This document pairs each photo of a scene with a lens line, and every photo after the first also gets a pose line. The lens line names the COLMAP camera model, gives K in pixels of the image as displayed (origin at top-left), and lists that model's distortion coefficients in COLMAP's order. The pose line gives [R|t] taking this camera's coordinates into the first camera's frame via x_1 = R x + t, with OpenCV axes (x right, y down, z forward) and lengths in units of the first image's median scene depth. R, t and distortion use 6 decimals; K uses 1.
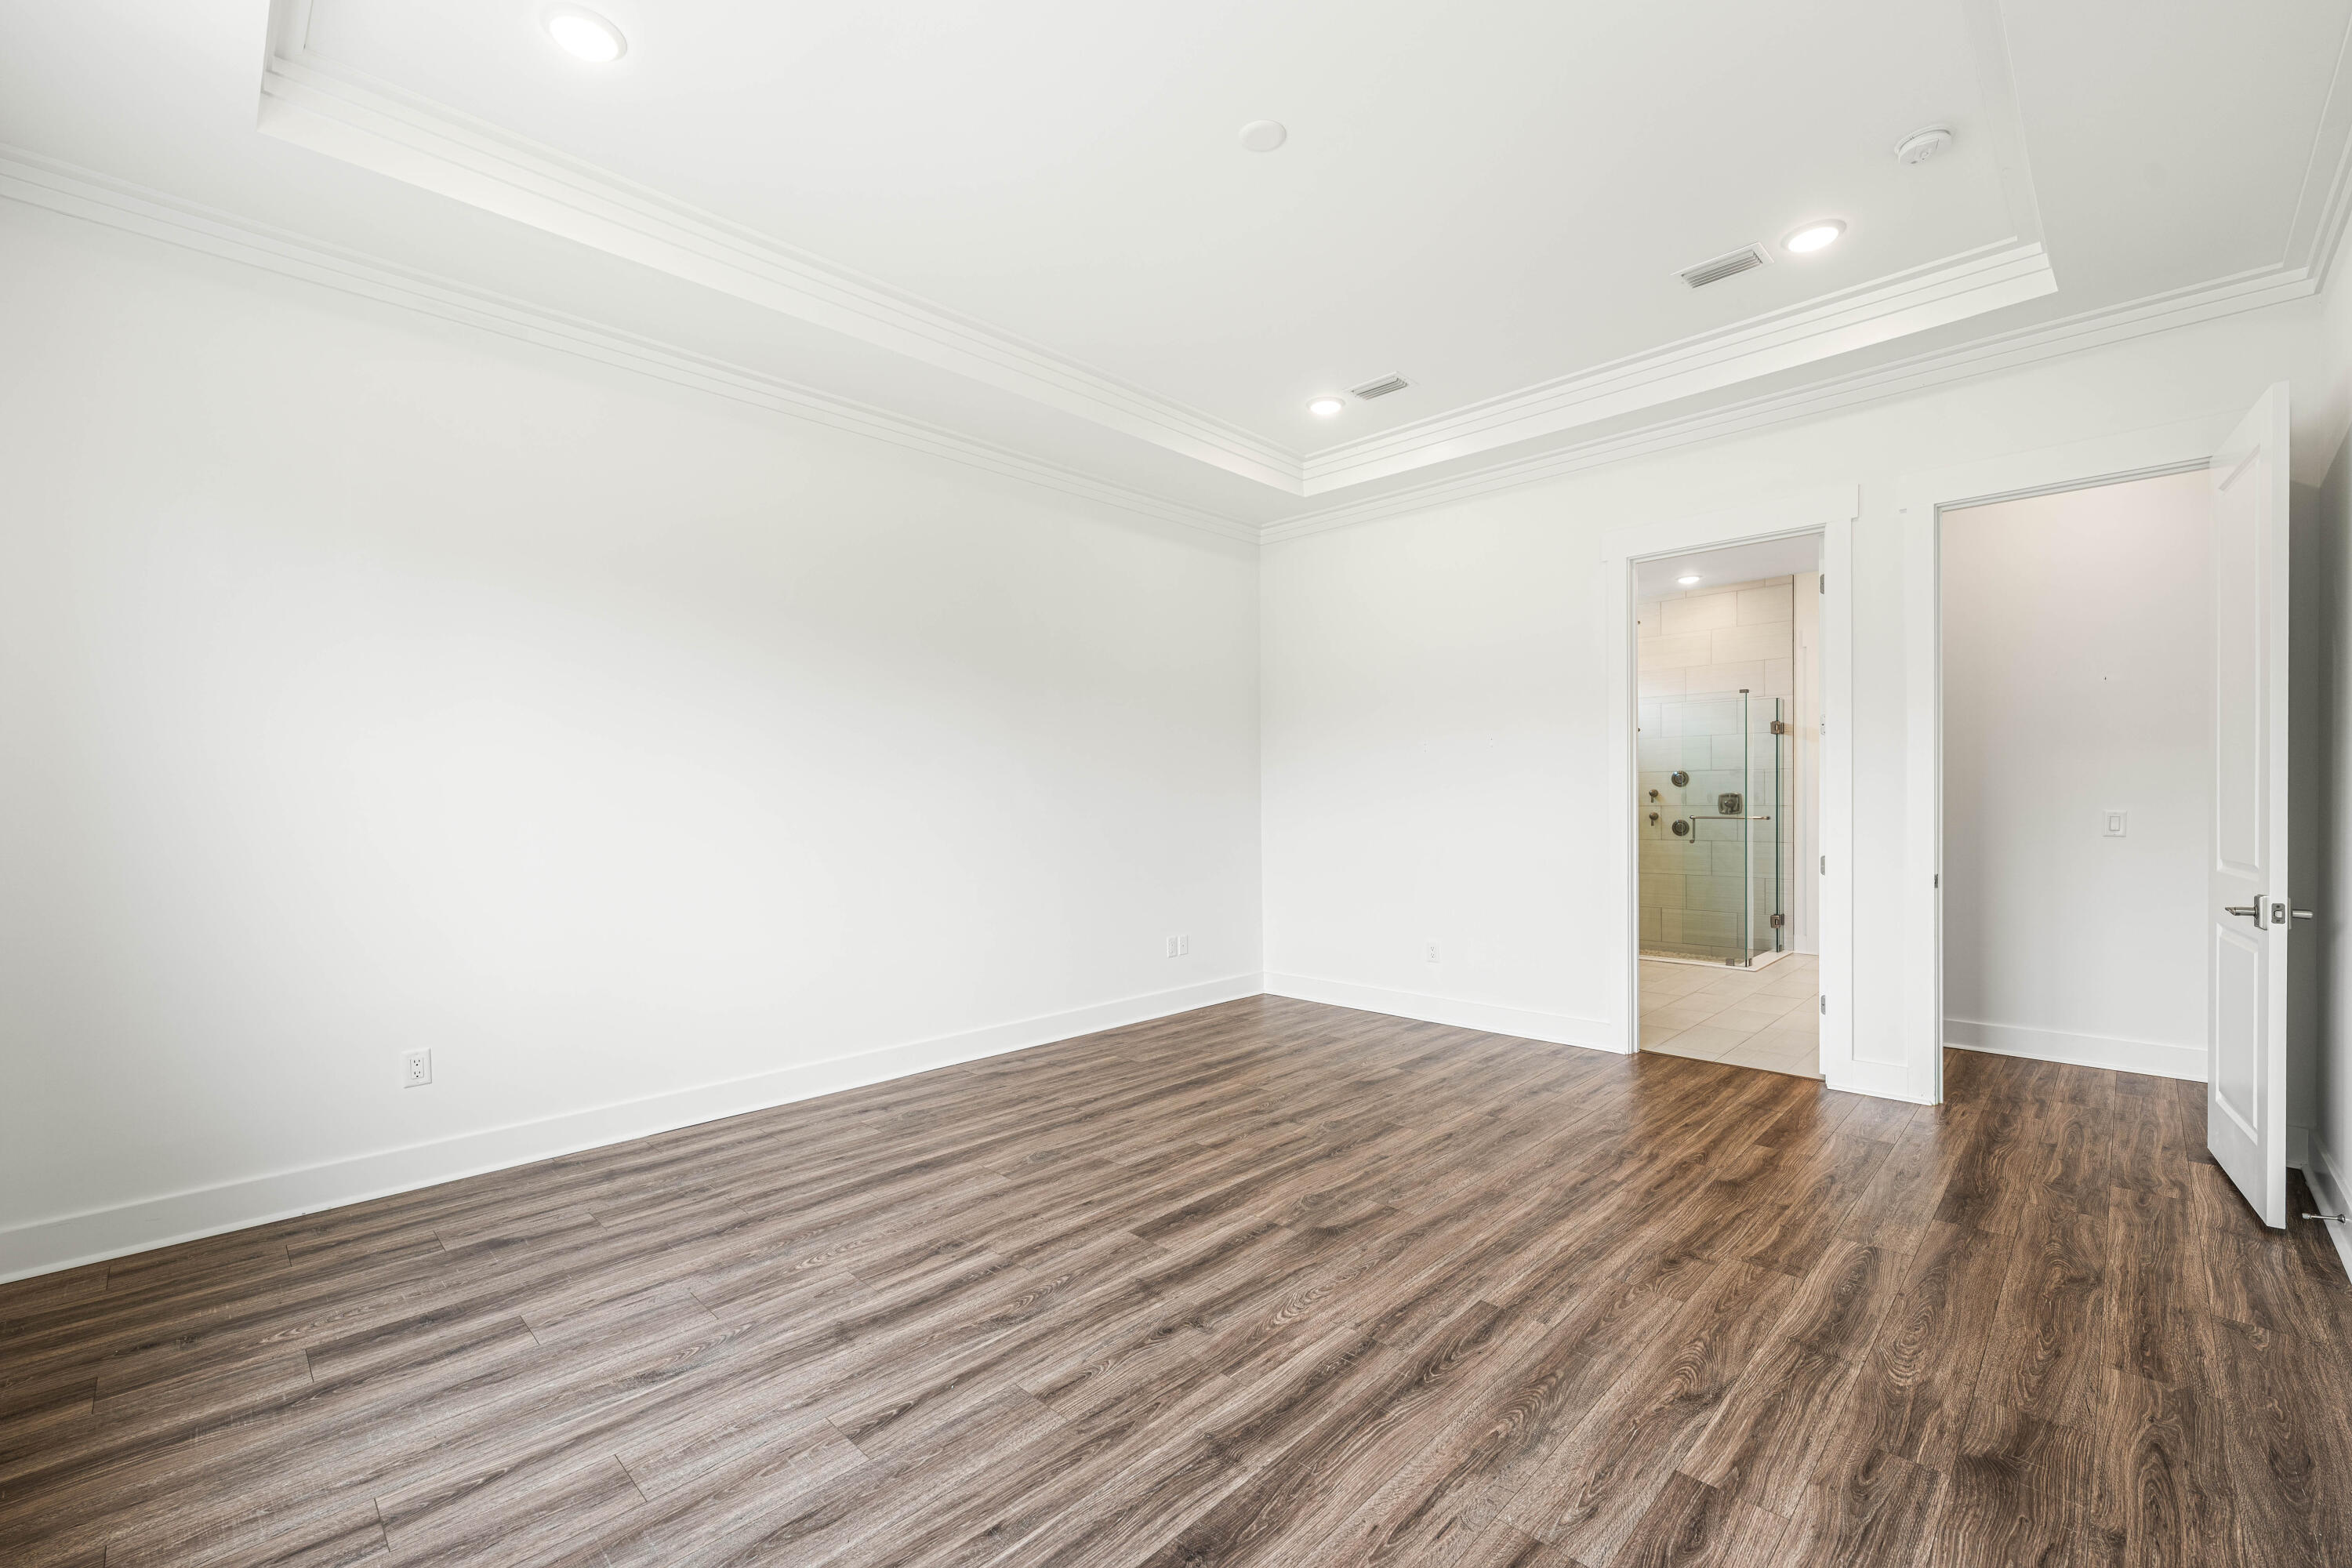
lens RADIAL K [[982.3, 0, 1174.9], [0, 982.3, 802.7], [0, 0, 1]] dist [-0.000857, 0.000028]
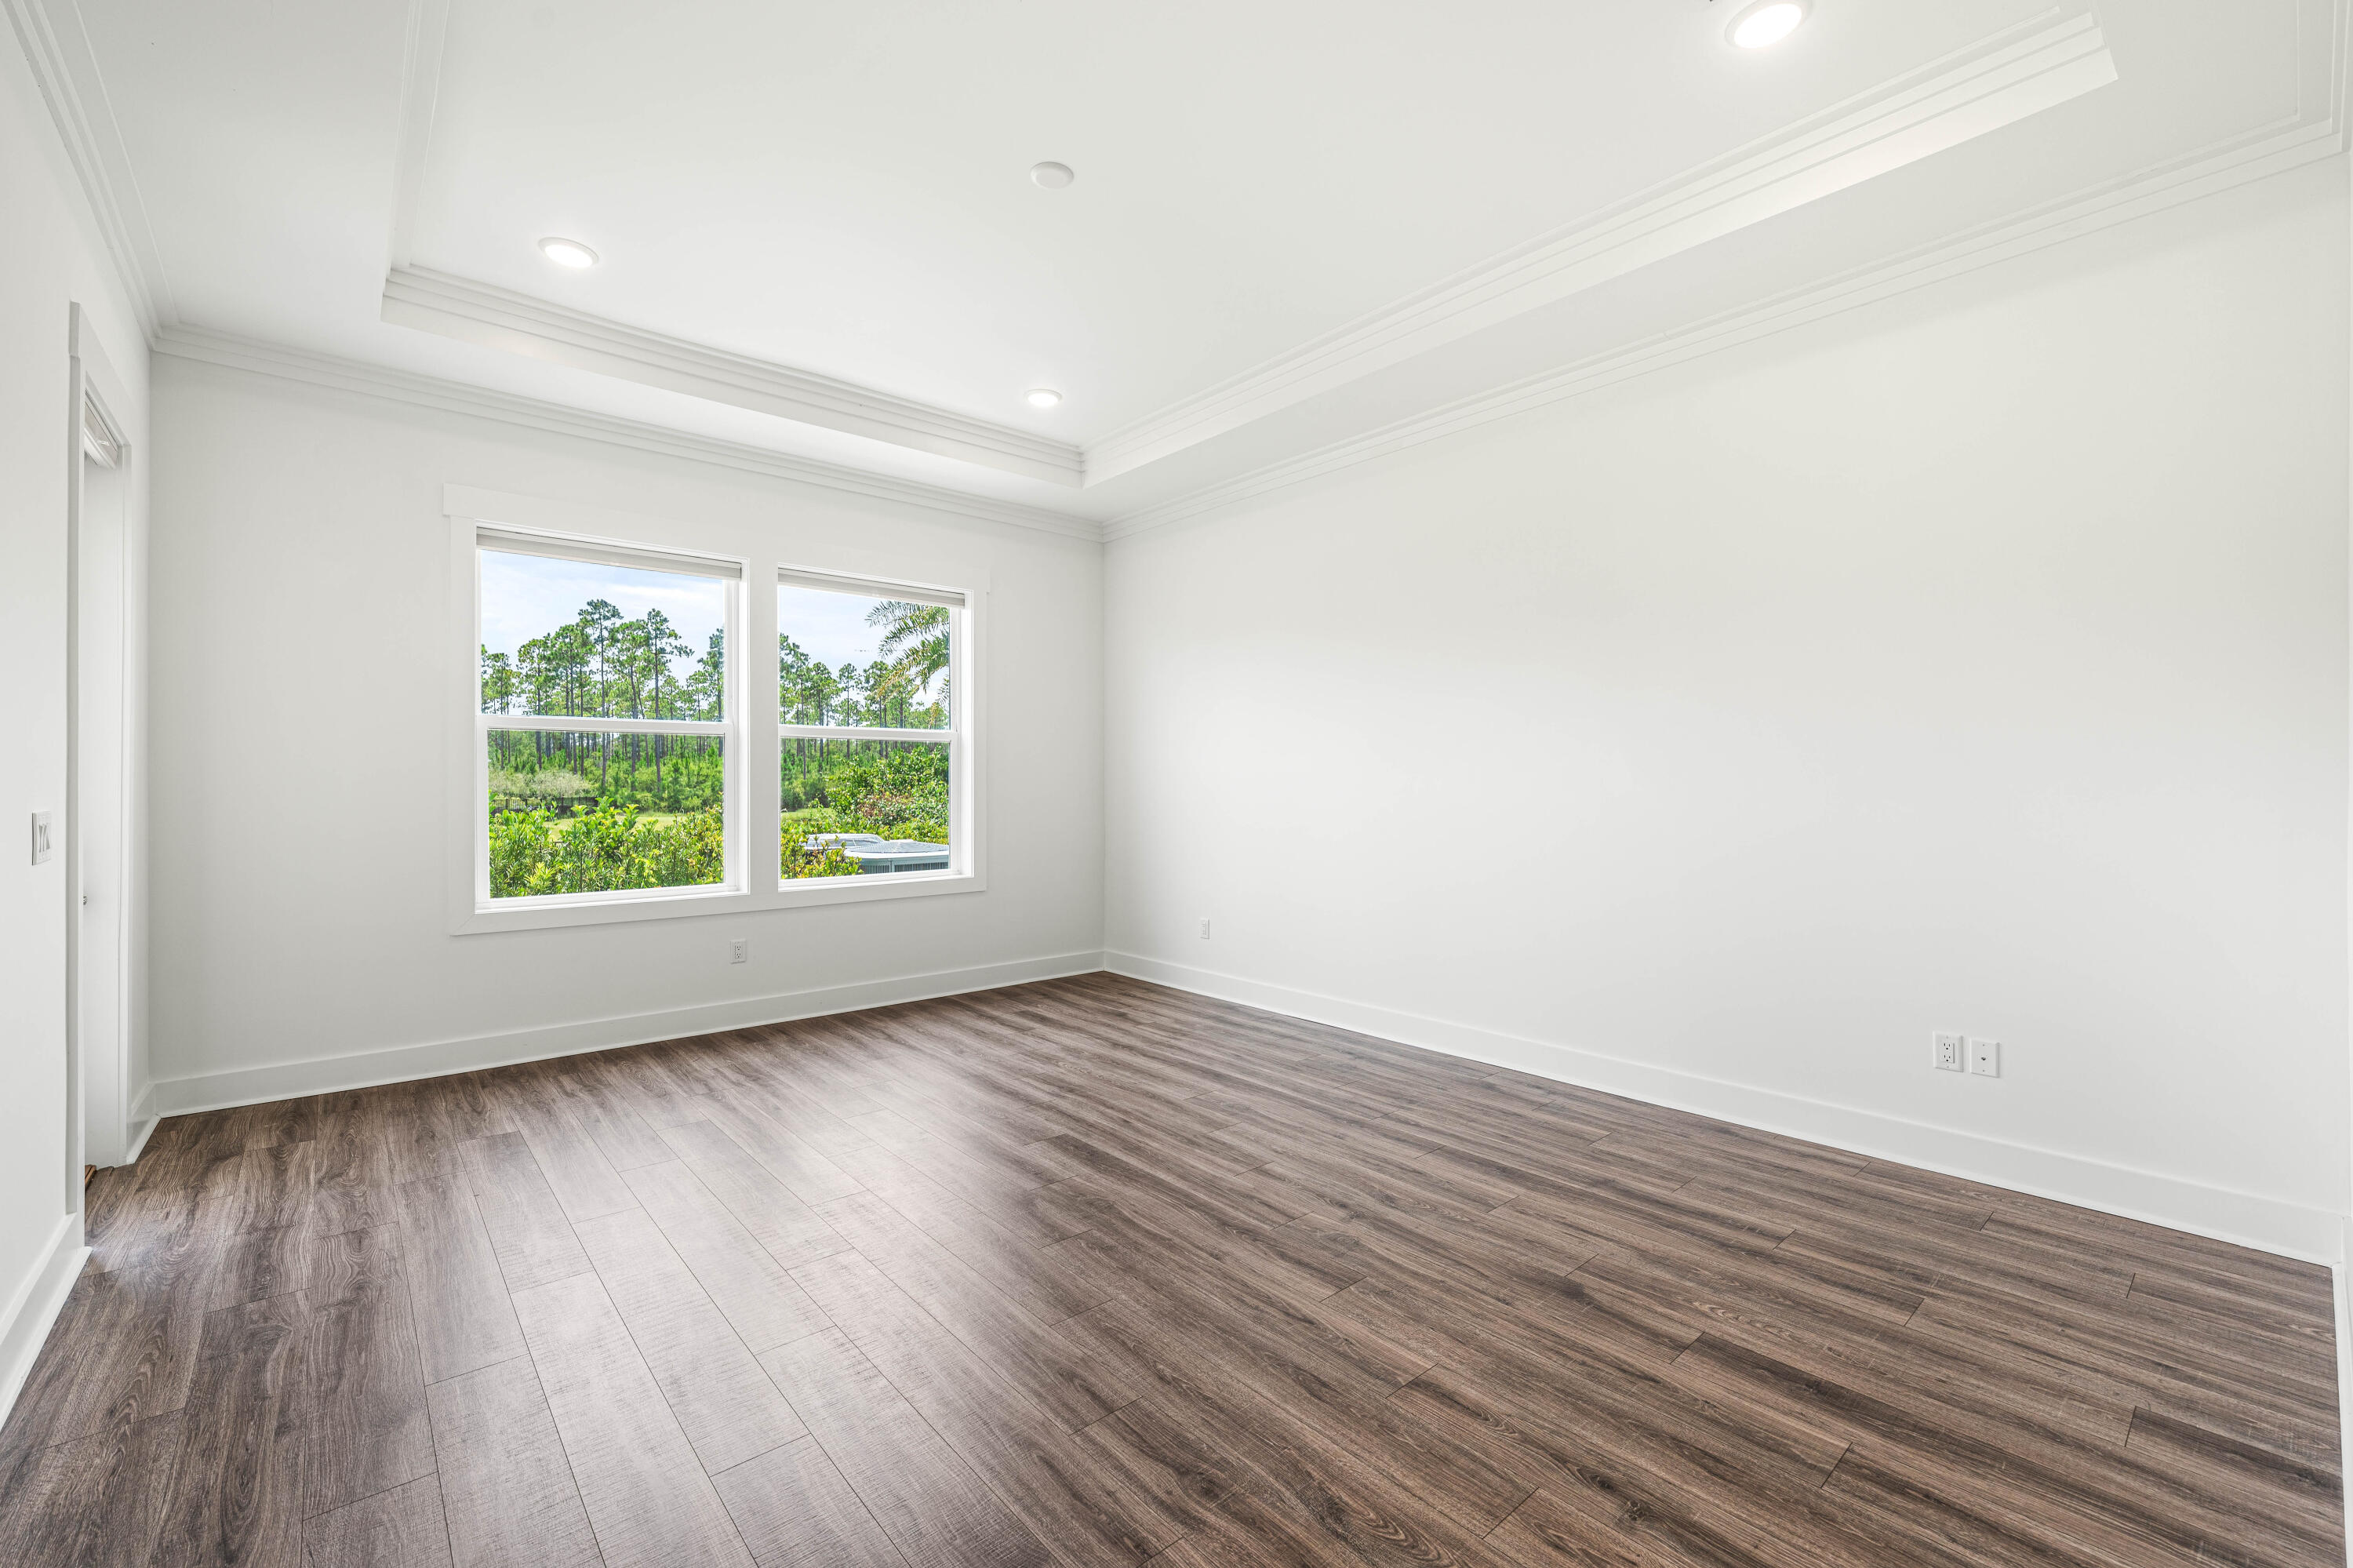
lens RADIAL K [[982.7, 0, 1129.5], [0, 982.7, 769.5], [0, 0, 1]] dist [-0.000857, 0.000028]
pose [[-0.112282, -0.006330, -0.993656, 0.882864], [-0.002955, 0.999977, -0.006037, -0.001807], [0.993672, 0.002259, -0.112298, 0.936095]]
